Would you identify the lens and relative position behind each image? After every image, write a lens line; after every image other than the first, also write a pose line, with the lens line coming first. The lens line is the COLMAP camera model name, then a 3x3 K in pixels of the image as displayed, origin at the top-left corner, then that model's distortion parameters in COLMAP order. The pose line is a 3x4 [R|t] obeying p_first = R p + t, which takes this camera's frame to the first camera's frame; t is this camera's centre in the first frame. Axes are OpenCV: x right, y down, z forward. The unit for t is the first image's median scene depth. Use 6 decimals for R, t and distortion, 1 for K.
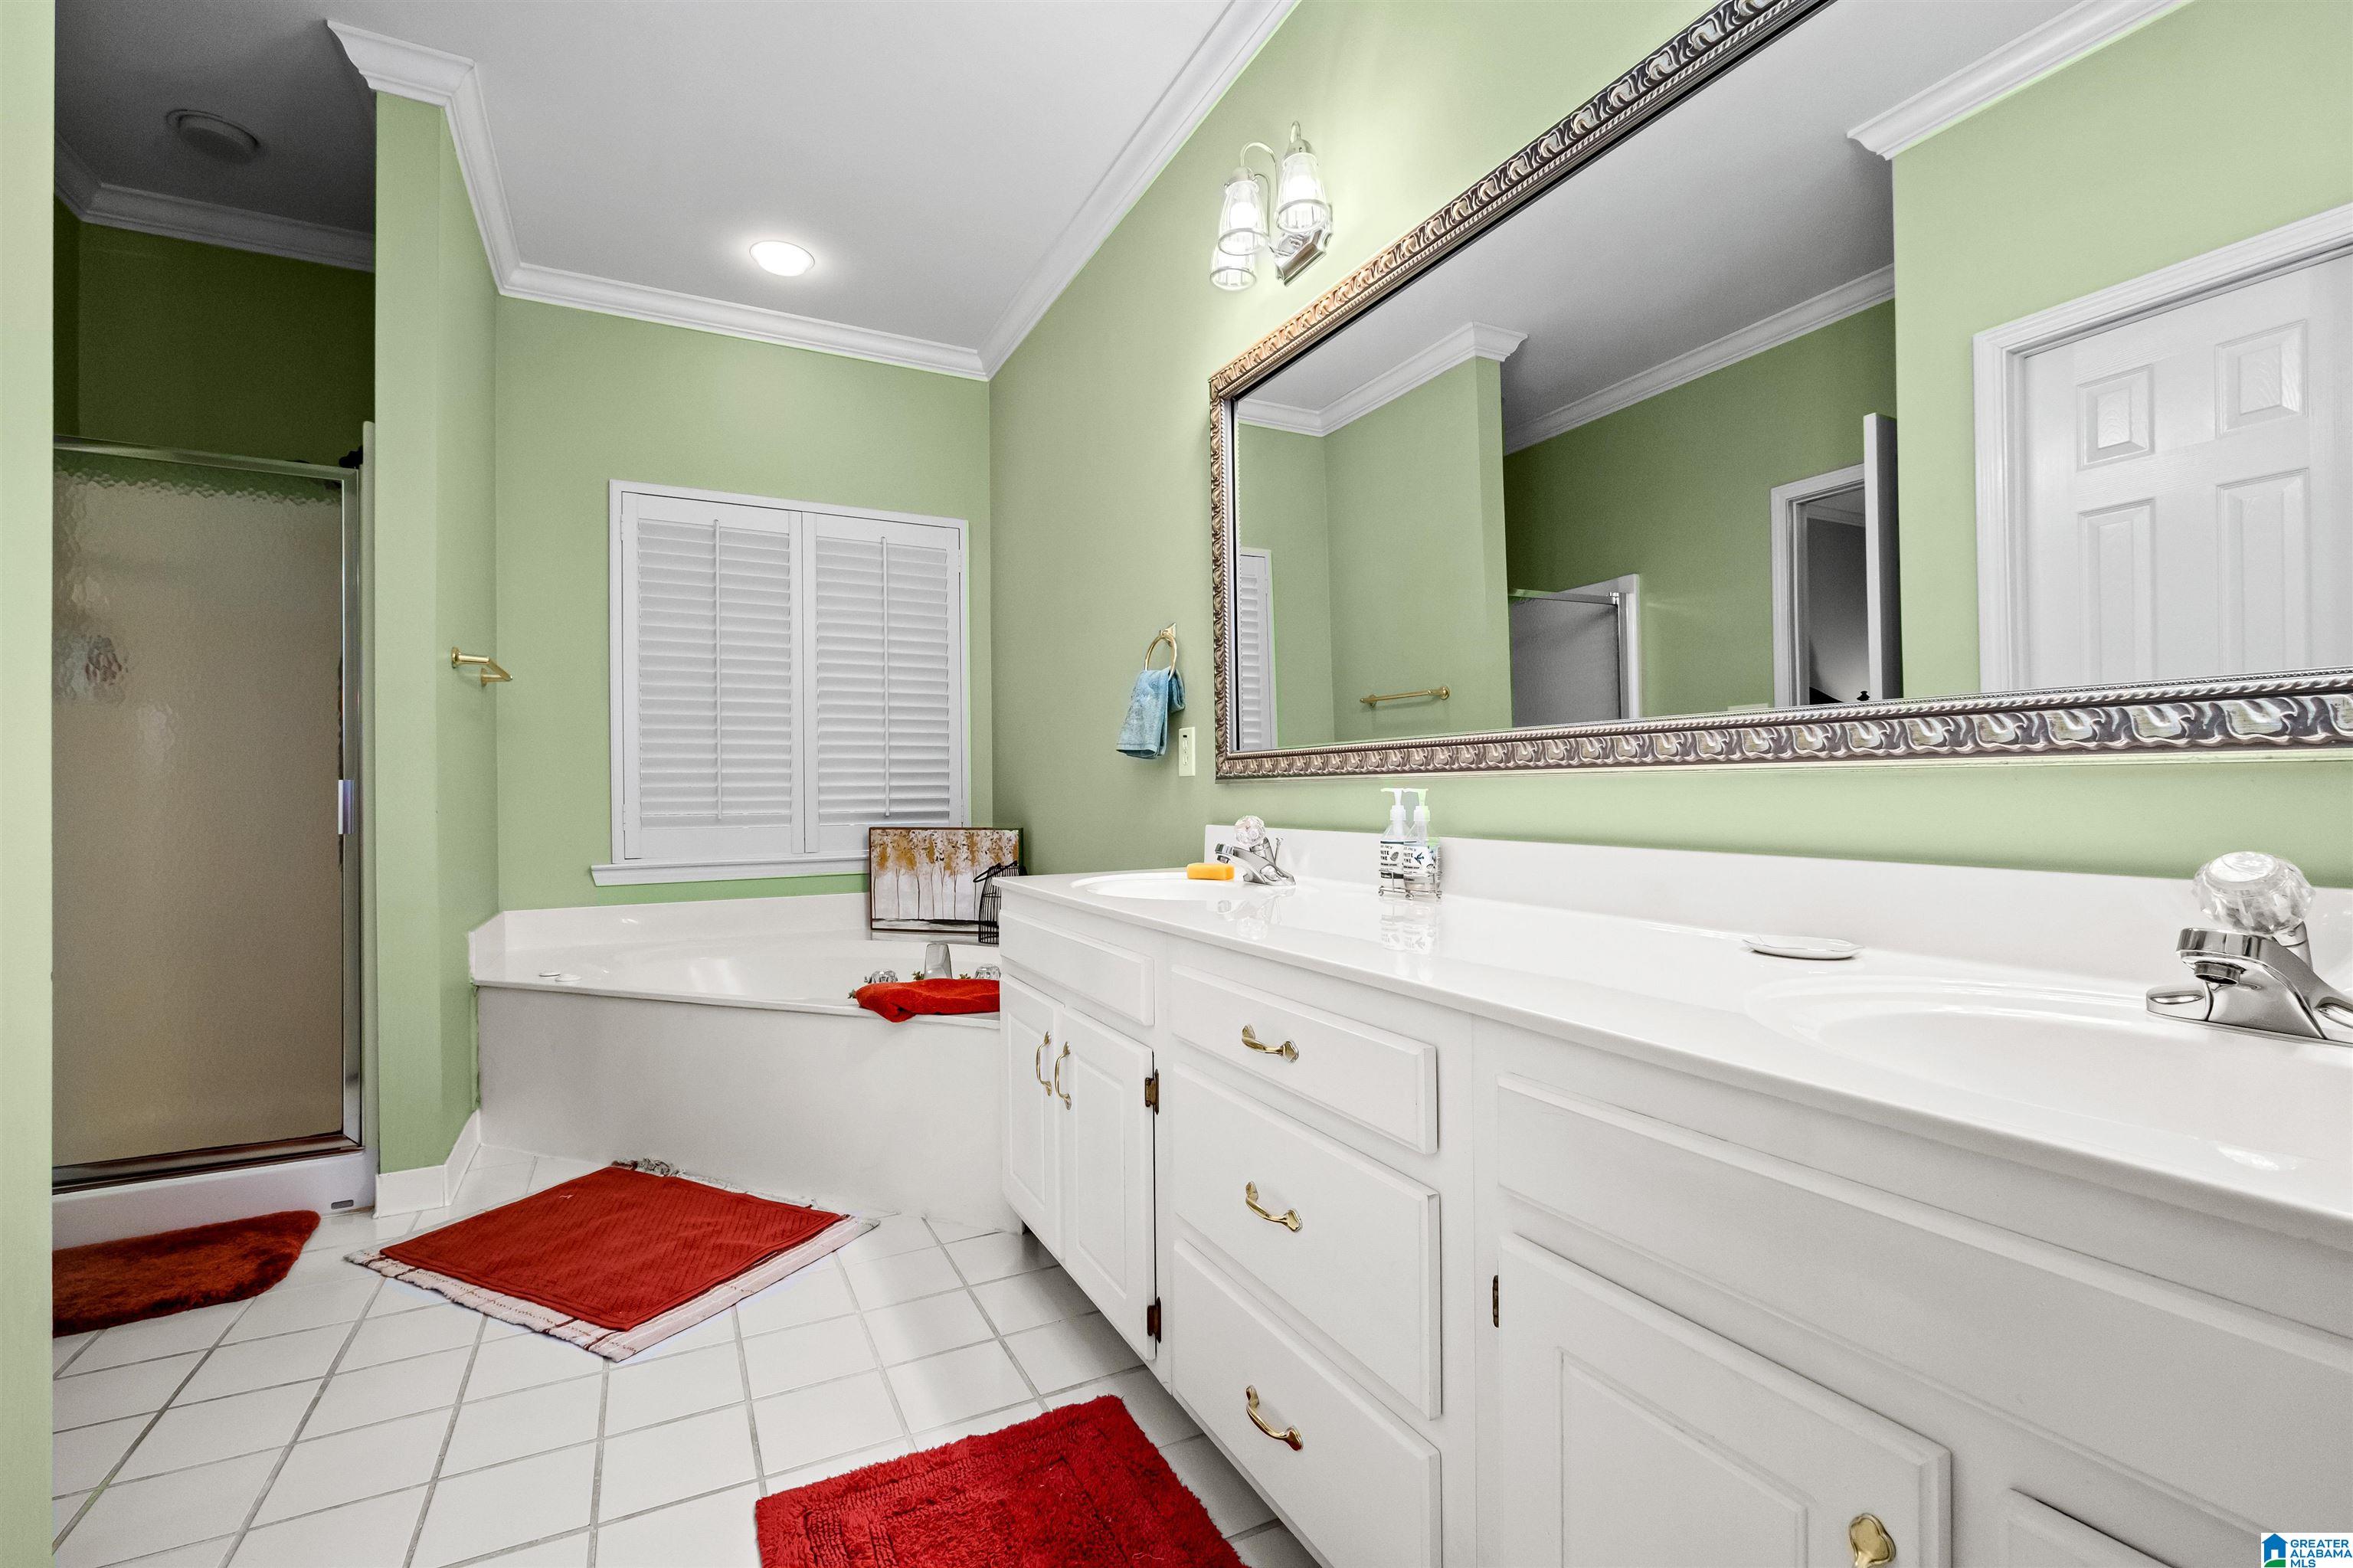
lens RADIAL K [[1016.6, 0, 1176.5], [0, 1016.6, 784.0], [0, 0, 1]] dist [-0.001904, -0.000519]
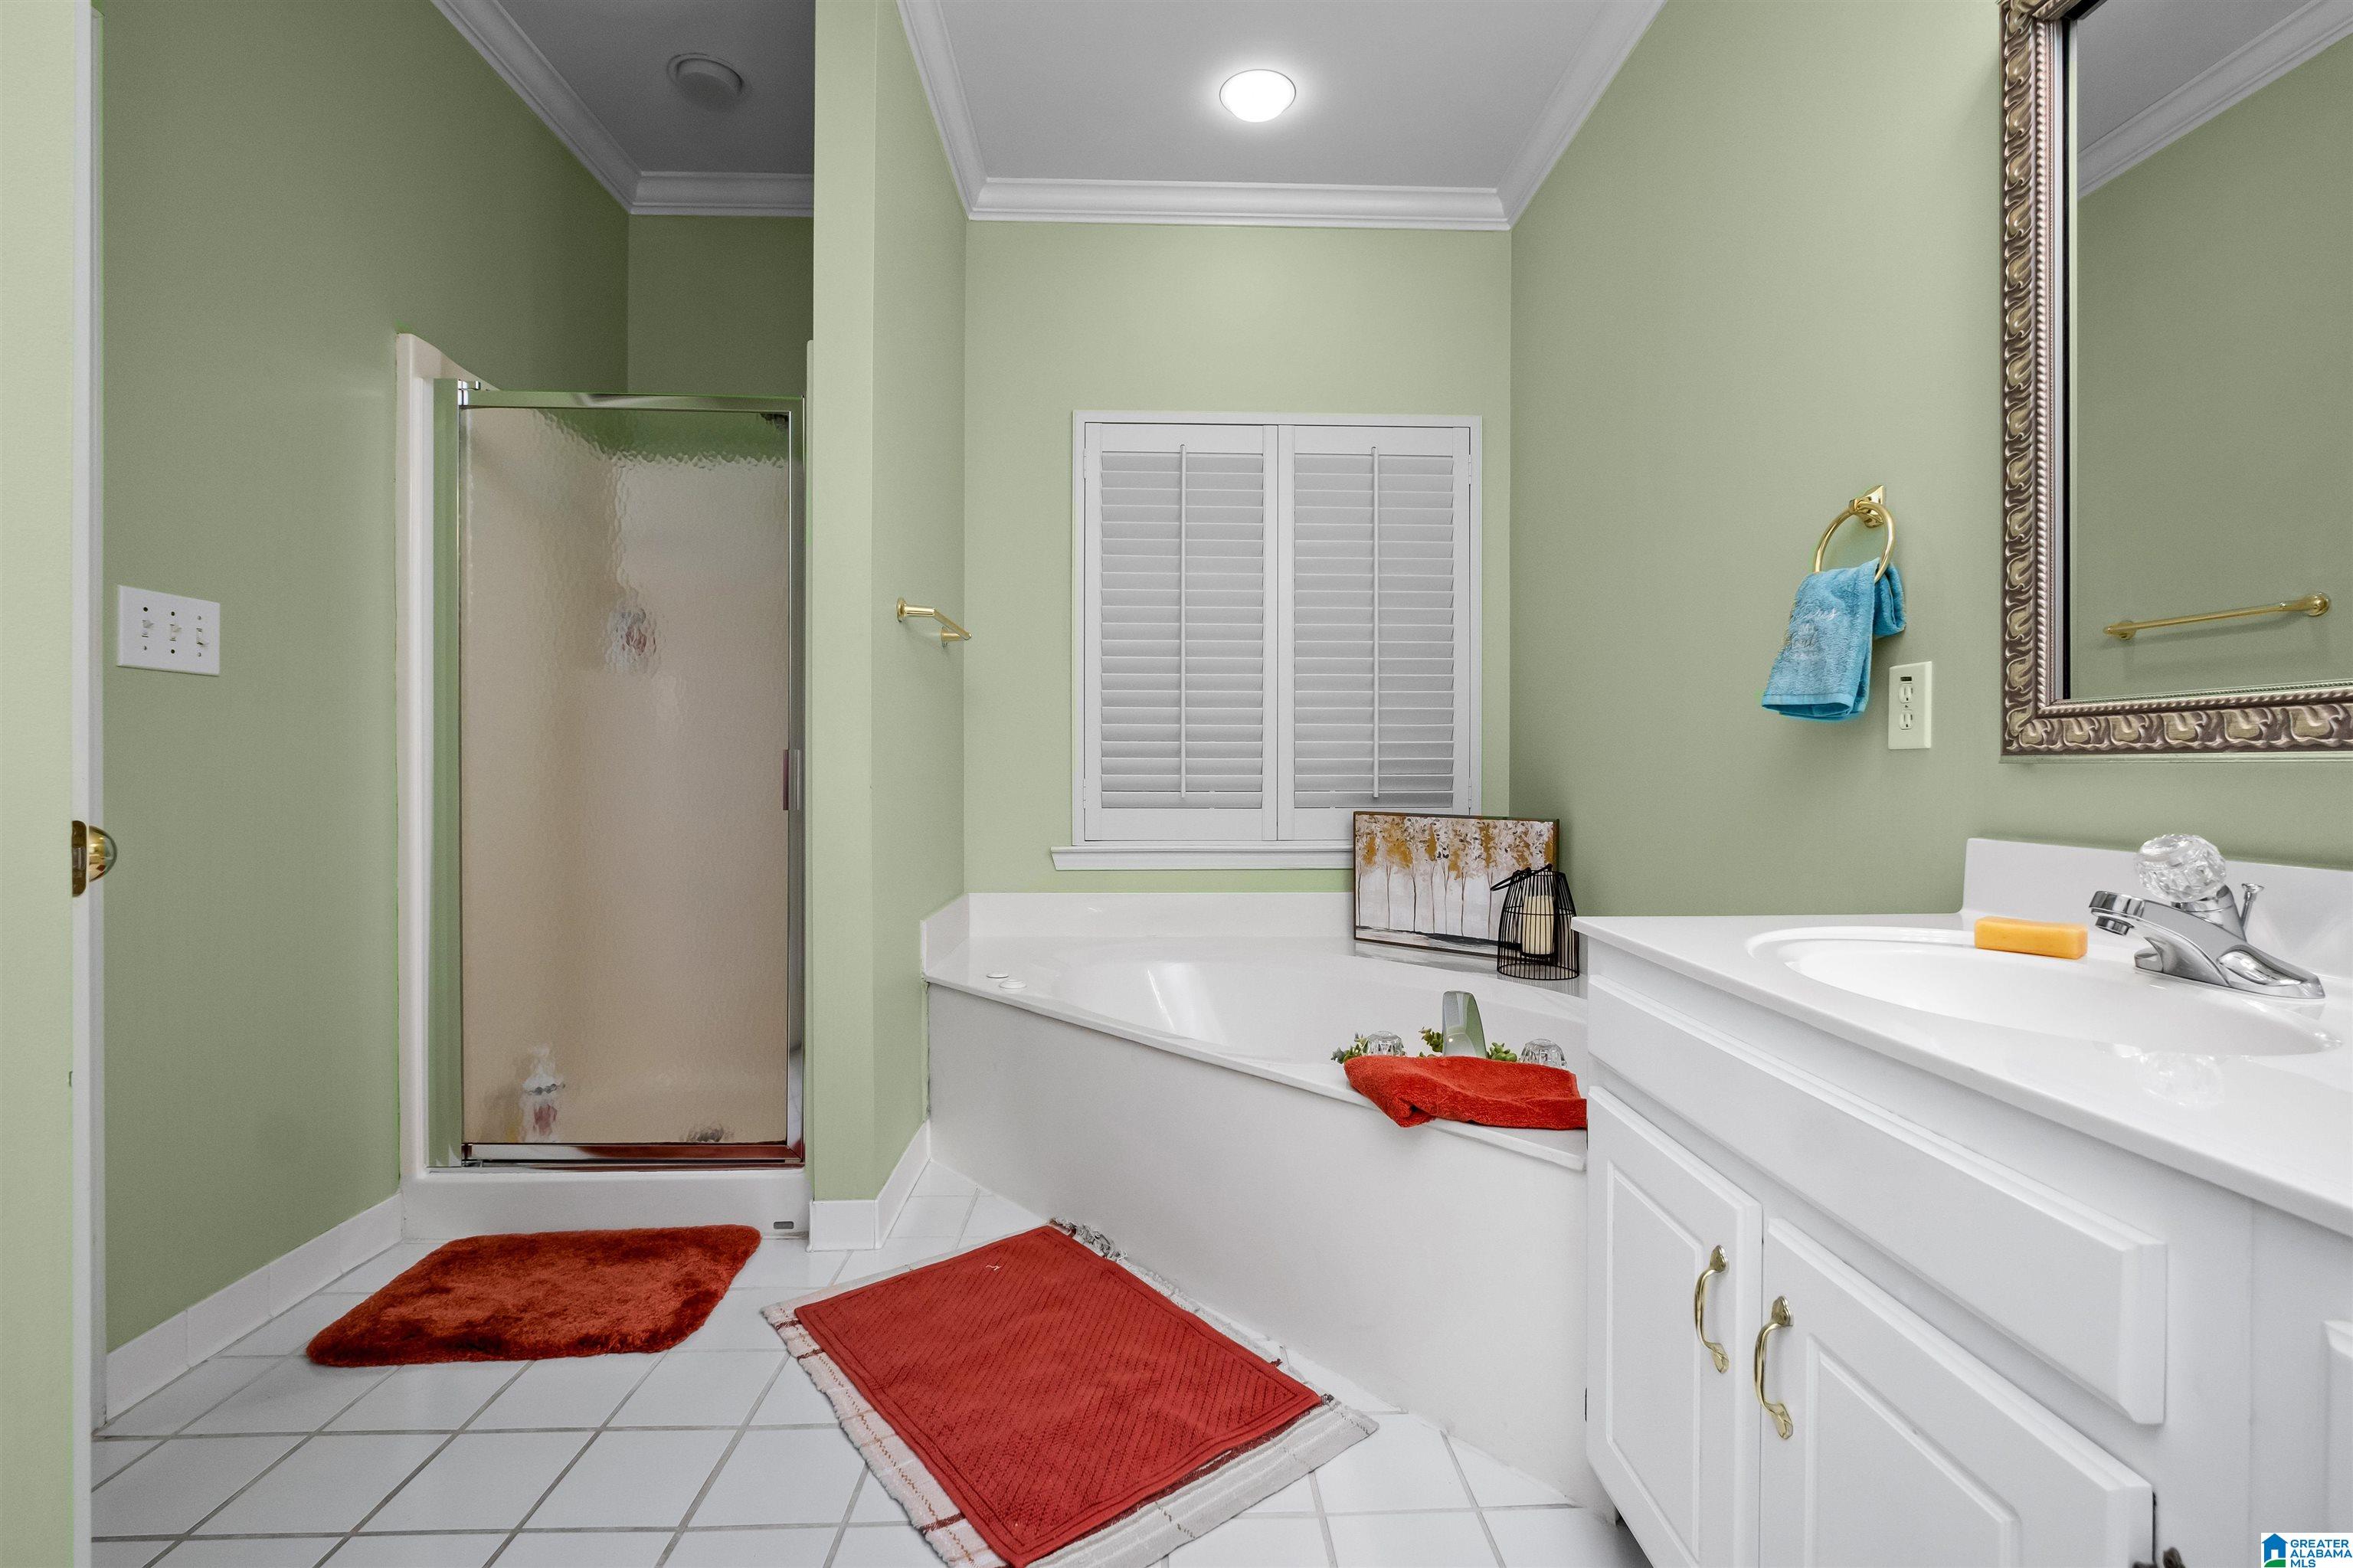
lens RADIAL K [[1016.6, 0, 1176.5], [0, 1016.6, 784.0], [0, 0, 1]] dist [-0.001904, -0.000519]
pose [[0.899782, 0.018650, -0.435940, -0.115062], [-0.006771, 0.999563, 0.028788, -0.001695], [0.436286, -0.022951, 0.899515, 0.318246]]
